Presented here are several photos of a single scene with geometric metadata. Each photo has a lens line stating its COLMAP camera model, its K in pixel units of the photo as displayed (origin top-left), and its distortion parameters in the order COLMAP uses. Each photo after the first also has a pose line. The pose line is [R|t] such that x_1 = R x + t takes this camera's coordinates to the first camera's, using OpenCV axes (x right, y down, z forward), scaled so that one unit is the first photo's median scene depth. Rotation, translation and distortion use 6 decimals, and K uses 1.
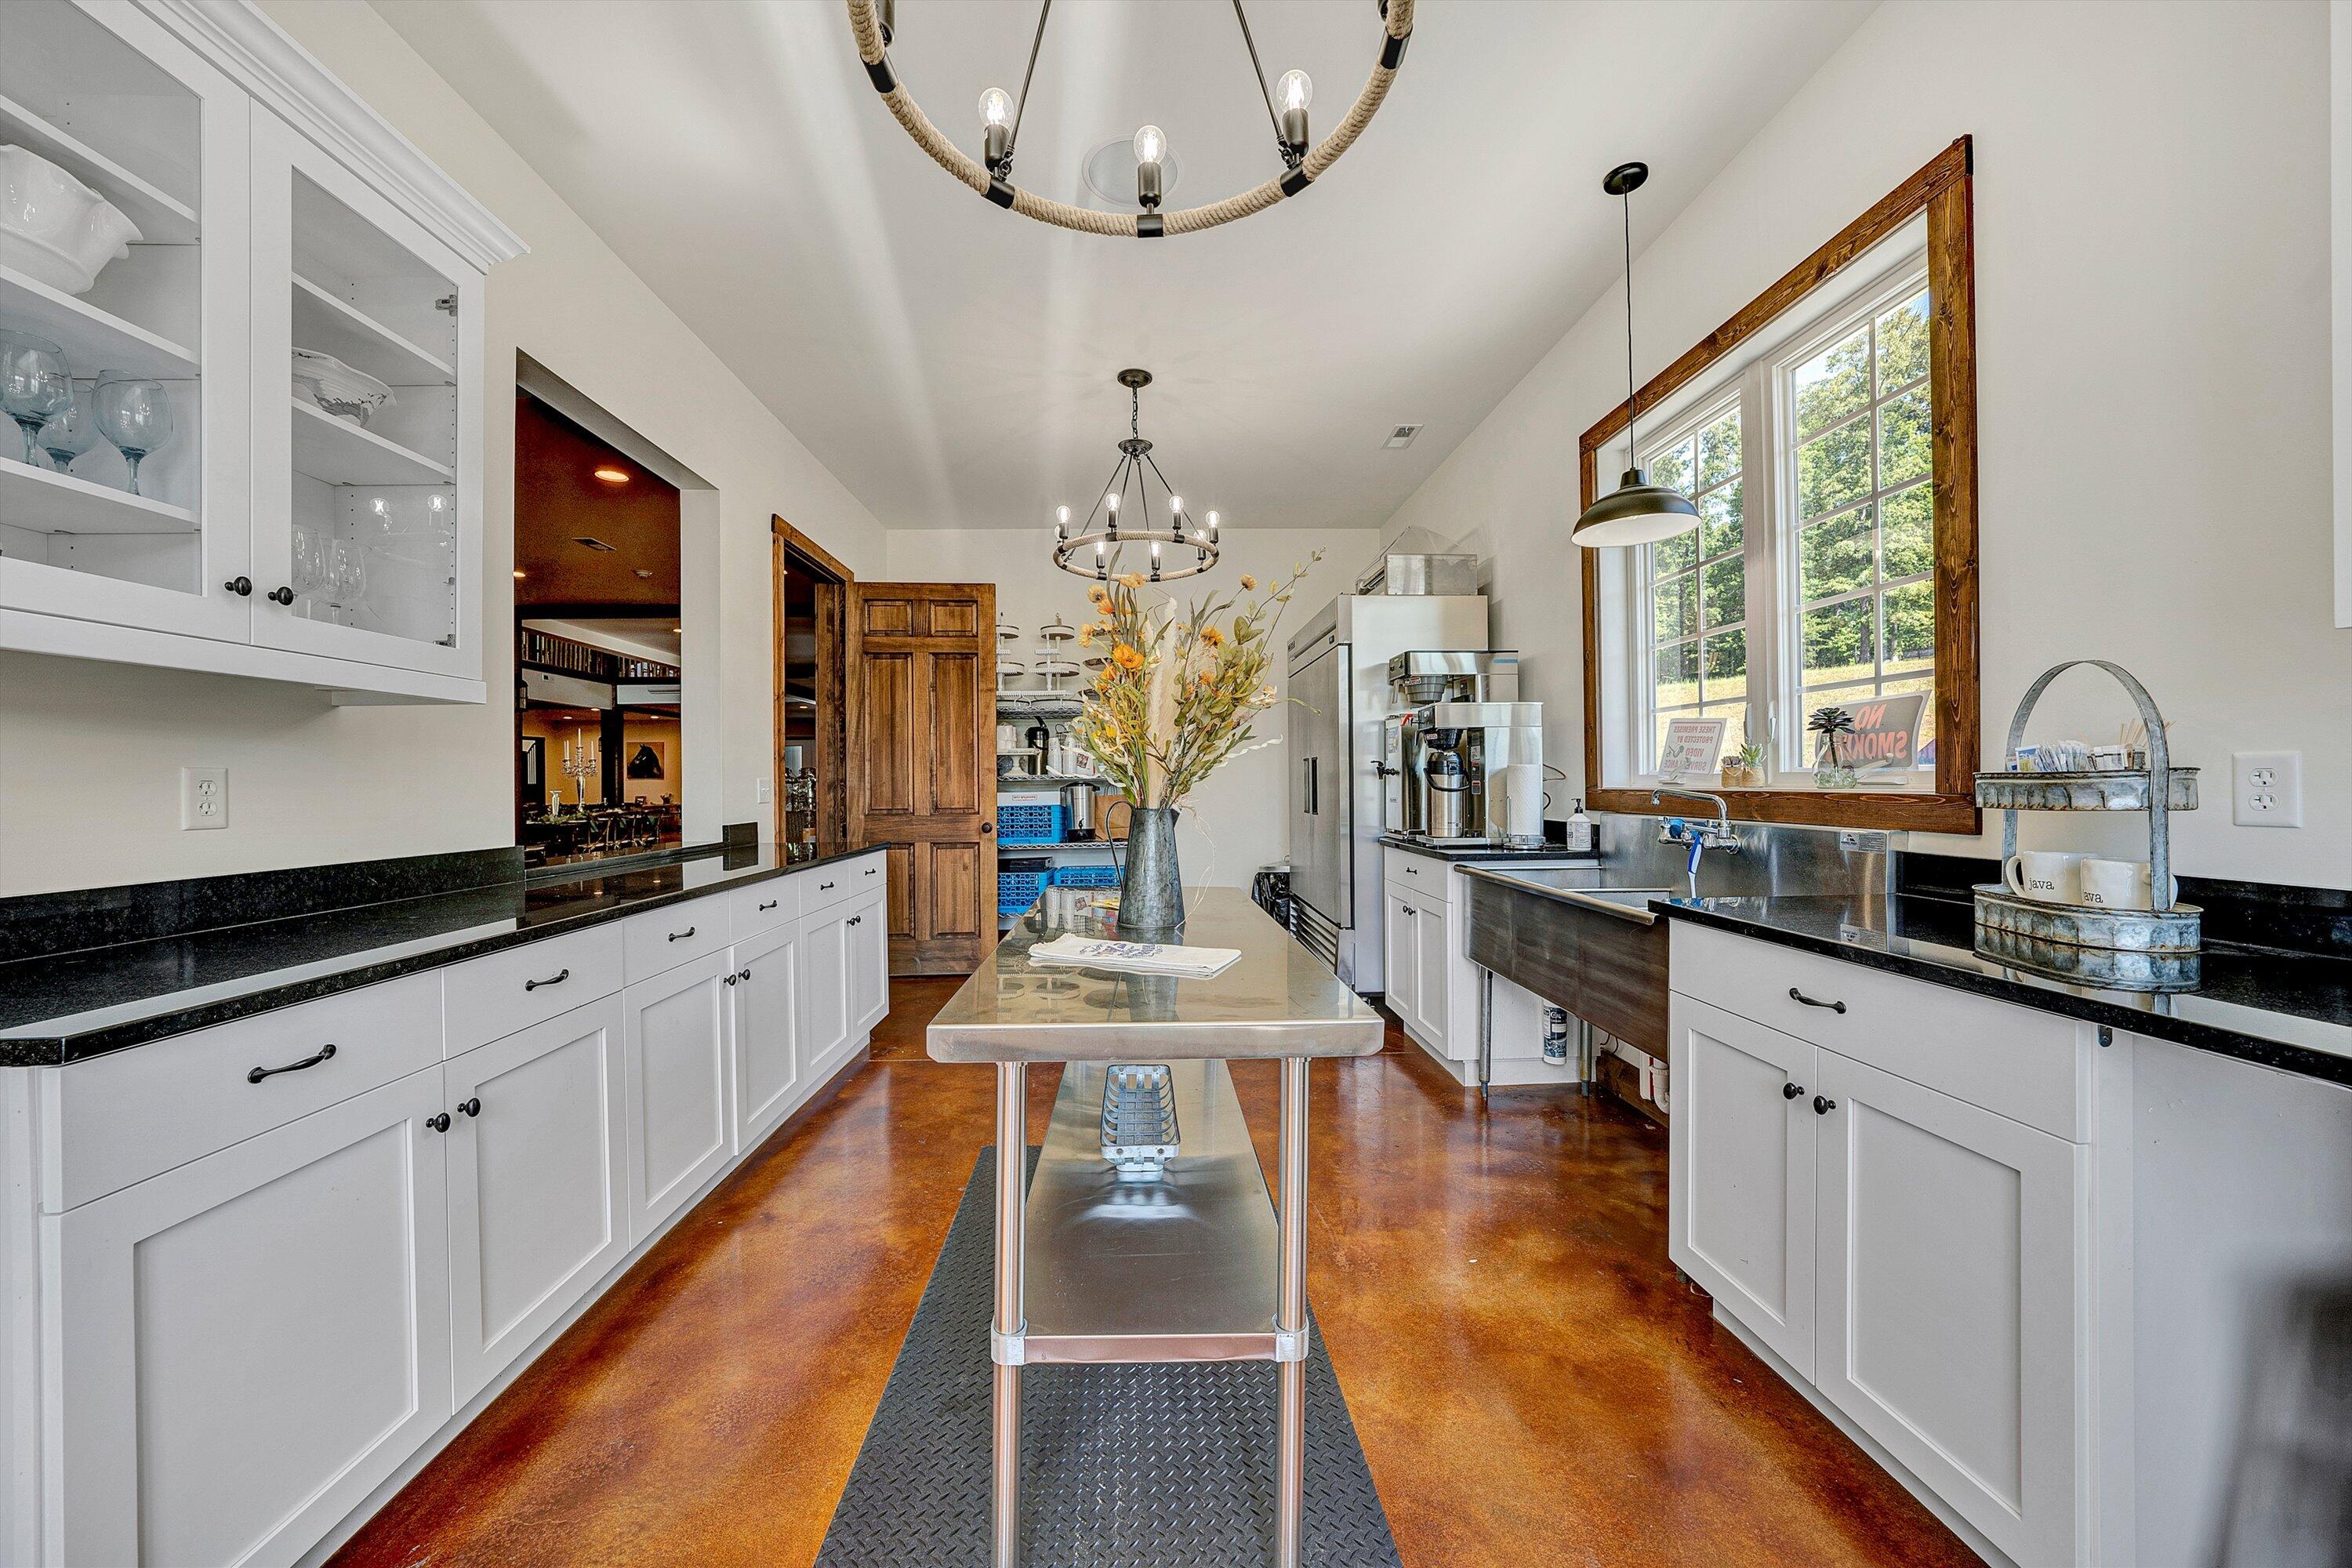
lens RADIAL K [[816.3, 0, 1172.9], [0, 816.3, 781.9], [0, 0, 1]] dist [-0.018271, 0.000114]
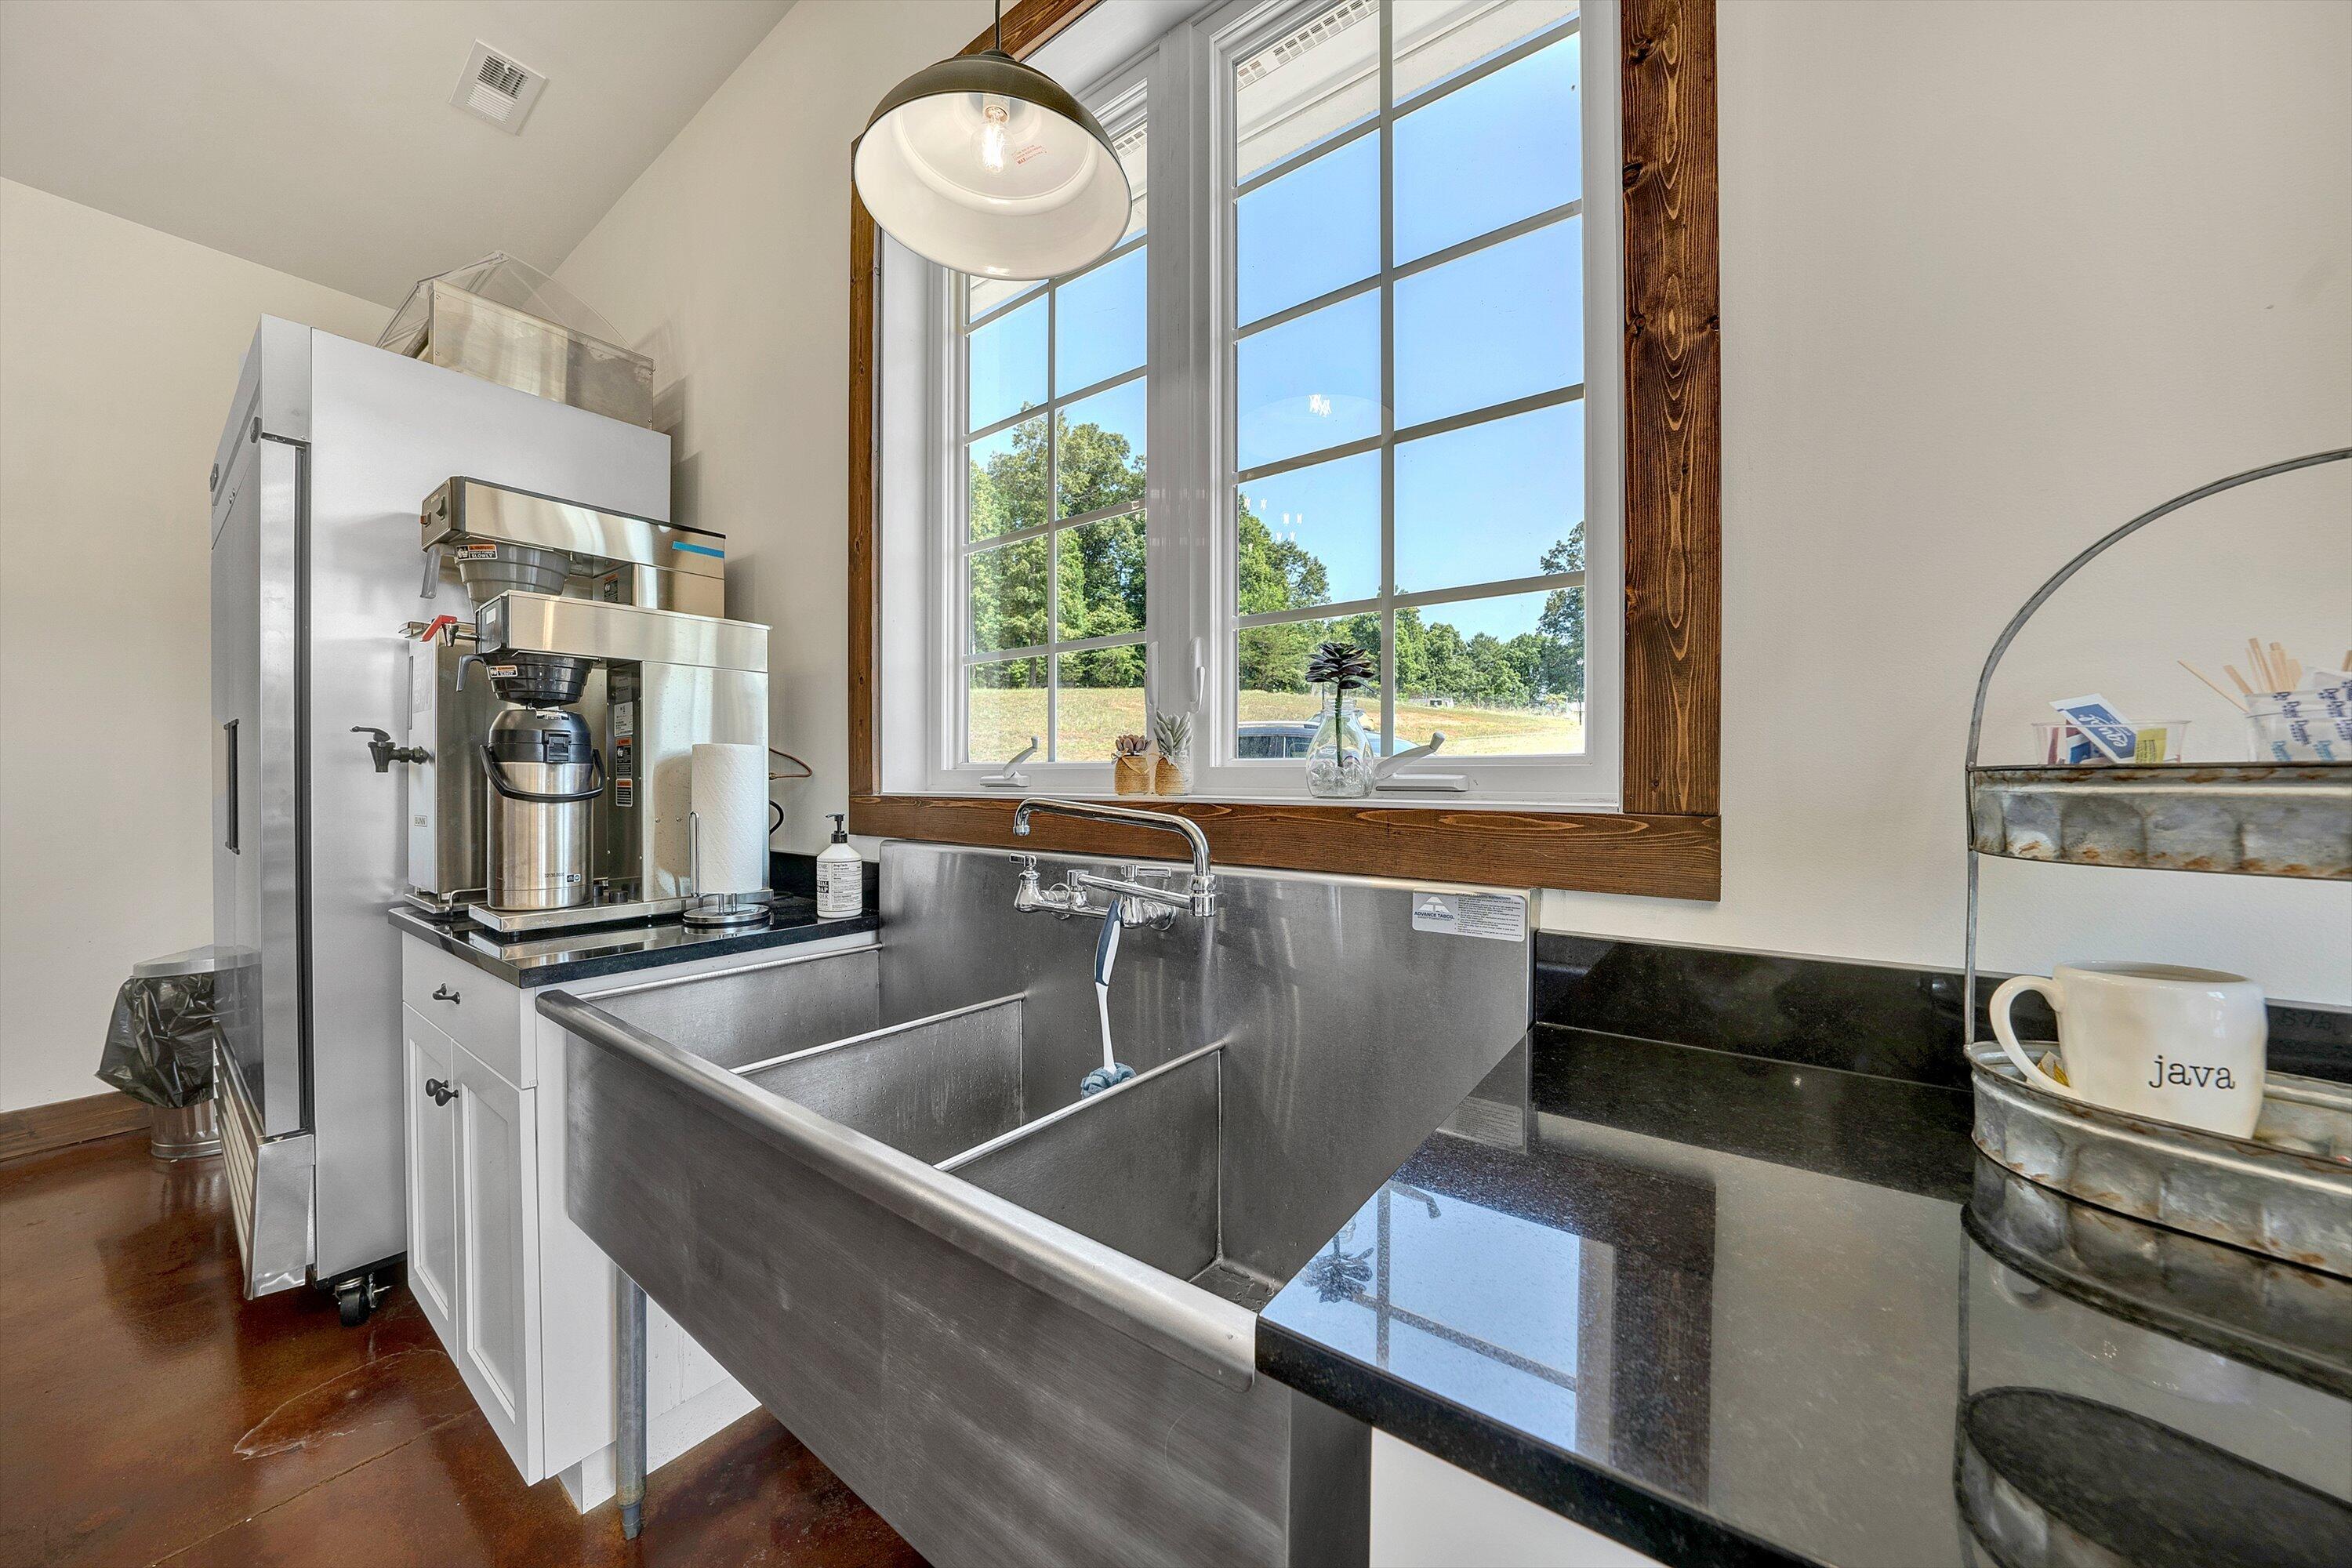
lens RADIAL K [[816.3, 0, 1172.9], [0, 816.3, 781.9], [0, 0, 1]] dist [-0.018271, 0.000114]
pose [[0.630795, 0.006956, 0.775919, 0.216616], [-0.007676, 0.999967, -0.002724, -0.000108], [-0.775912, -0.004238, 0.630827, 0.476923]]
